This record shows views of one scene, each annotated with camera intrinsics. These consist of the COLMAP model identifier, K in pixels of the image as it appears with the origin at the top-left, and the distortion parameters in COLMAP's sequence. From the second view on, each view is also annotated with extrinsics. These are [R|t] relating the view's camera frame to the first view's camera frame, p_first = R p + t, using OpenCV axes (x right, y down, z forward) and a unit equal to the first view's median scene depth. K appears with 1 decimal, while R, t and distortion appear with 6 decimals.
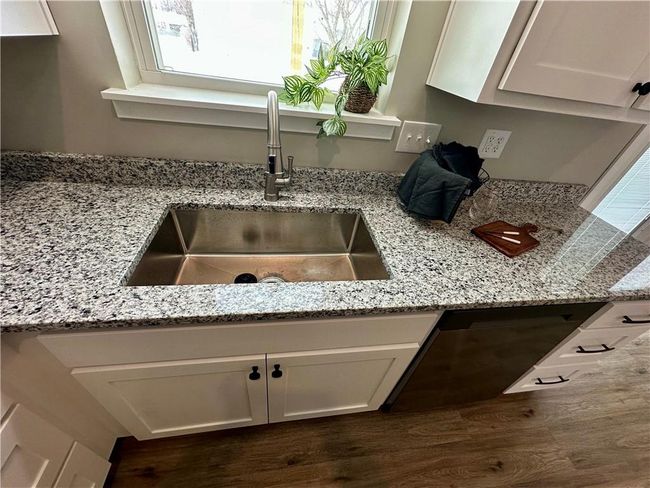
lens RADIAL K [[258.4, 0, 325.2], [0, 258.4, 243.4], [0, 0, 1]] dist [-0.003220, 0.000433]
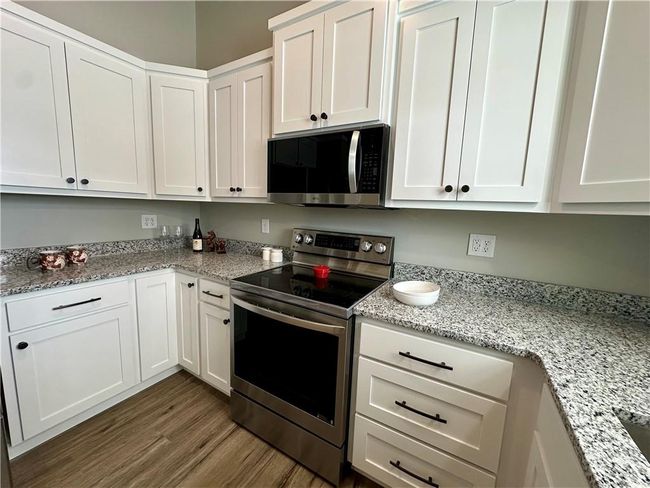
lens RADIAL K [[258.4, 0, 325.2], [0, 258.4, 243.4], [0, 0, 1]] dist [-0.003220, 0.000433]
pose [[-0.615064, -0.041675, -0.787375, 0.404222], [-0.575081, 0.706888, 0.411814, -0.028819], [0.539423, 0.706097, -0.458748, 0.287660]]
